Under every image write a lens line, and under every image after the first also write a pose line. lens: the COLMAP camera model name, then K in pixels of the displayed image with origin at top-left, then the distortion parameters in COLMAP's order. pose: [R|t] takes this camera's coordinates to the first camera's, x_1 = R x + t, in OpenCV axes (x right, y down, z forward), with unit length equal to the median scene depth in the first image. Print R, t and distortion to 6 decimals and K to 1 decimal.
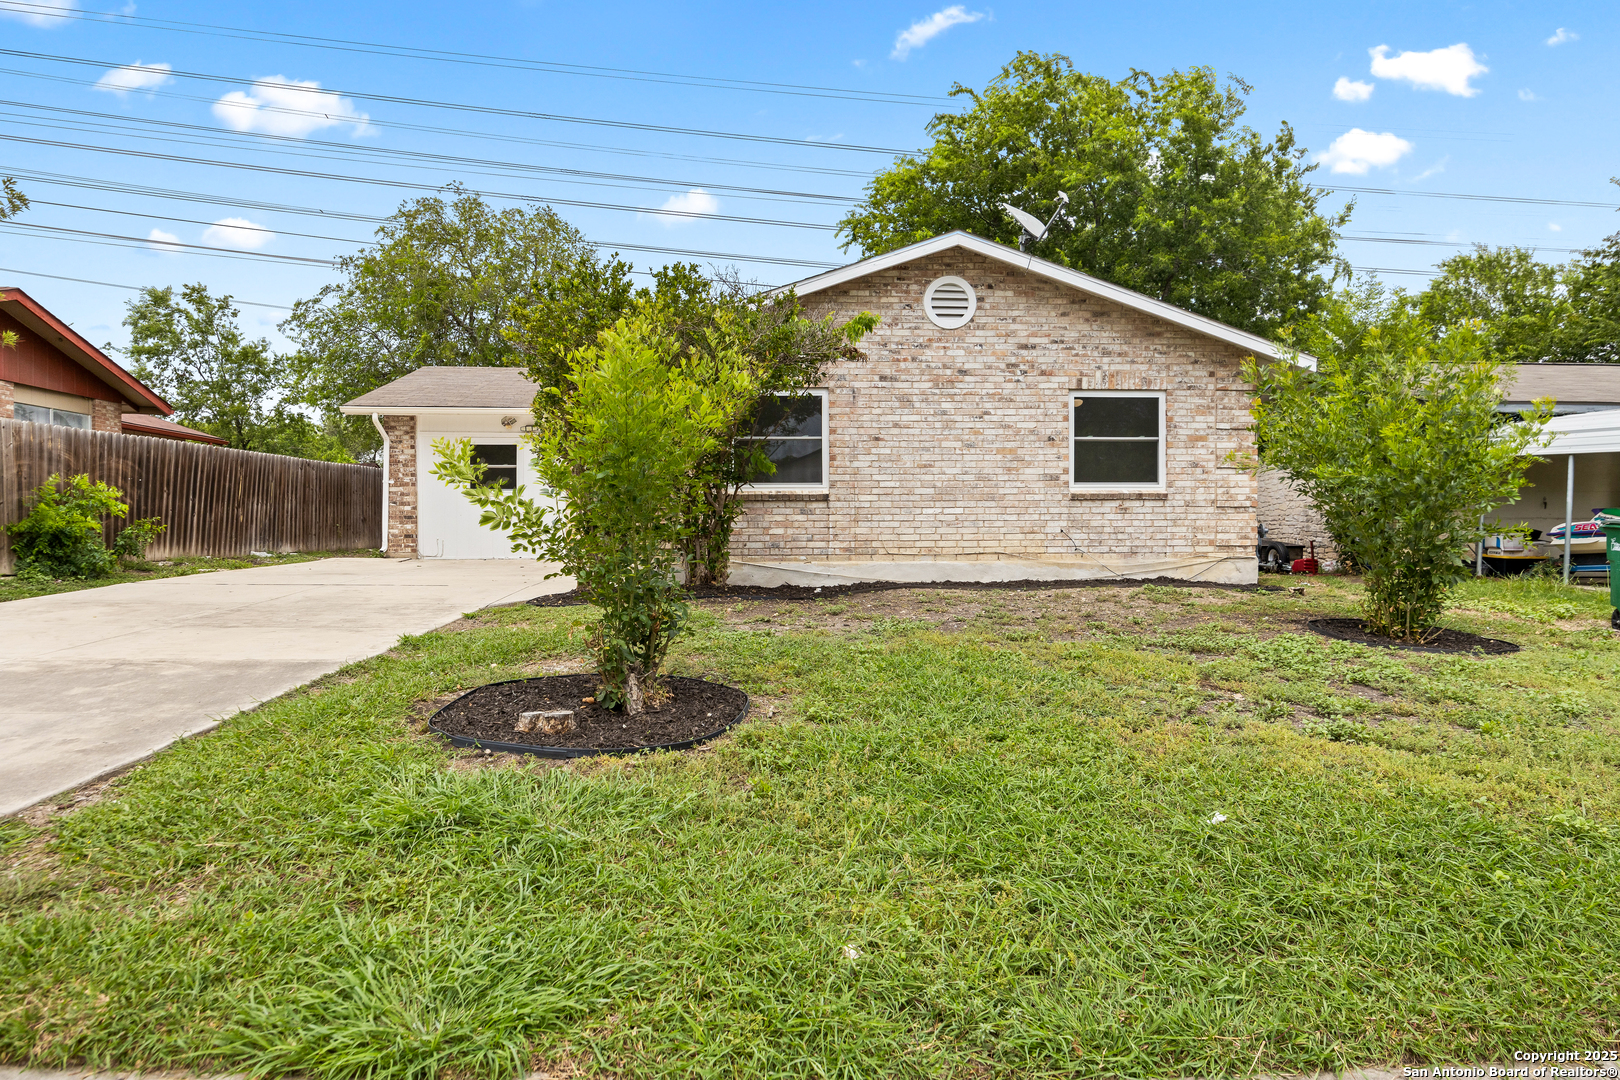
lens RADIAL K [[1023.4, 0, 809.8], [0, 1023.4, 542.3], [0, 0, 1]] dist [-0.022059, 0.000311]
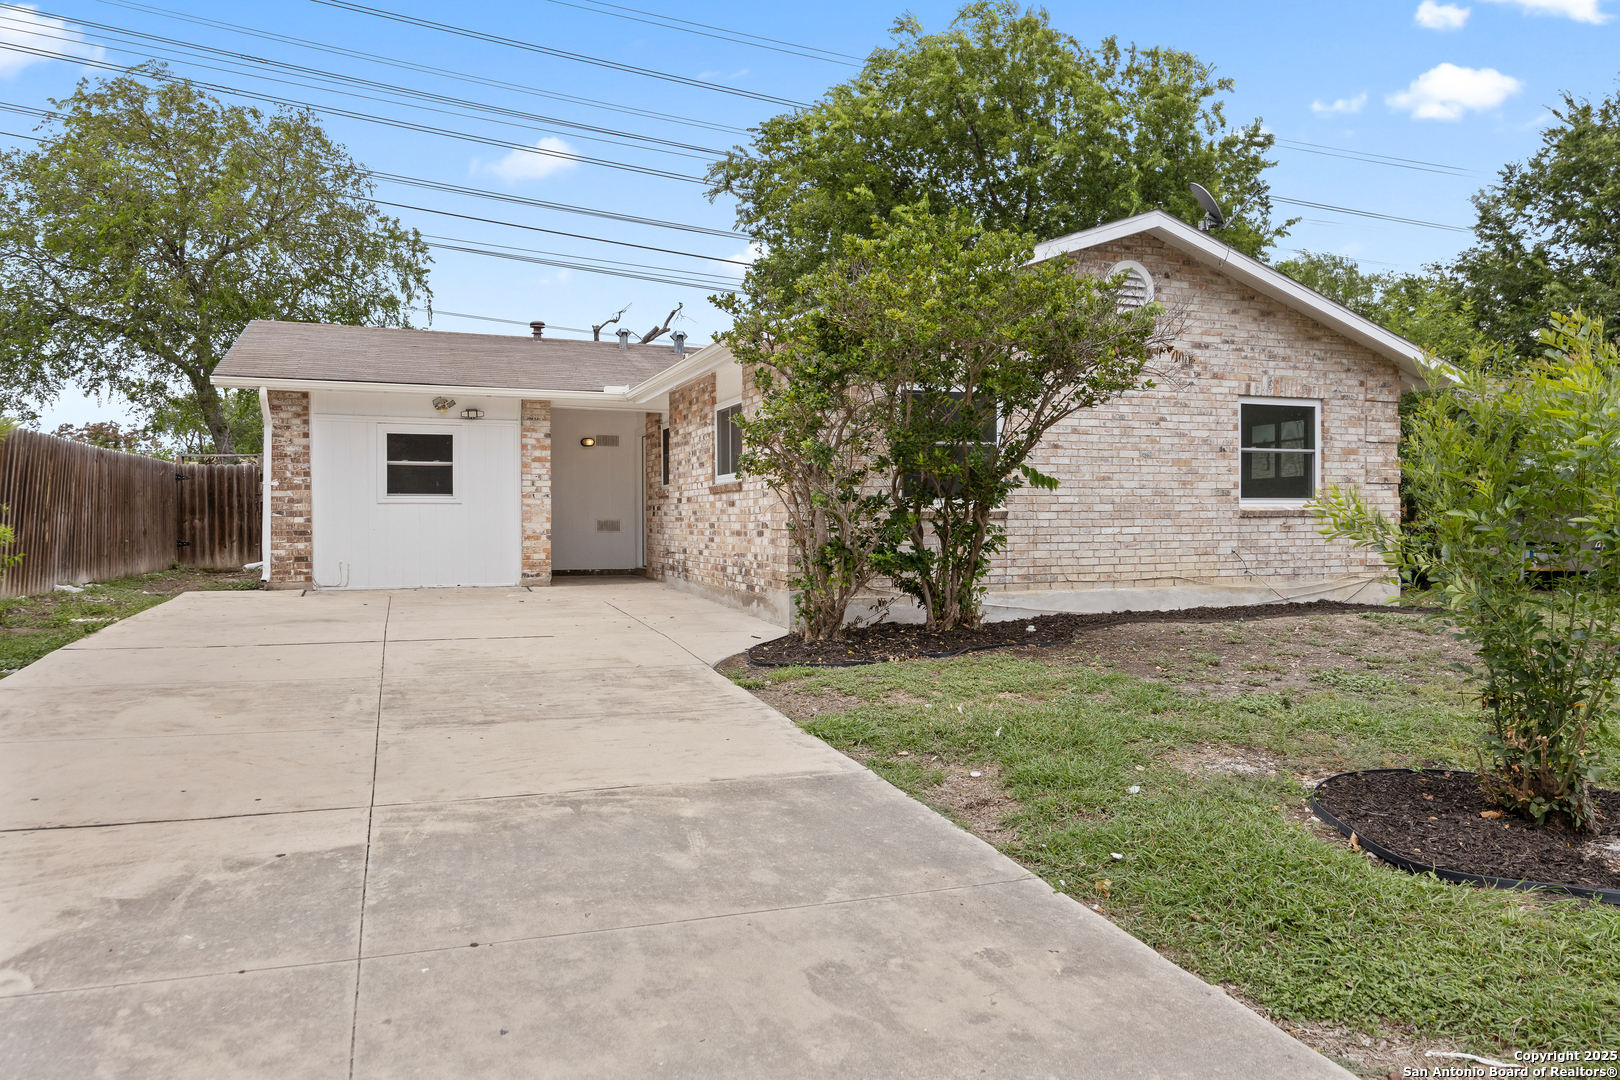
lens RADIAL K [[1167.6, 0, 810.5], [0, 1167.6, 537.1], [0, 0, 1]] dist [-0.006207, -0.003702]
pose [[0.946477, -0.006410, 0.322707, -0.437952], [0.006425, 0.999979, 0.001019, -0.027563], [-0.322707, 0.001109, 0.946498, 0.145698]]
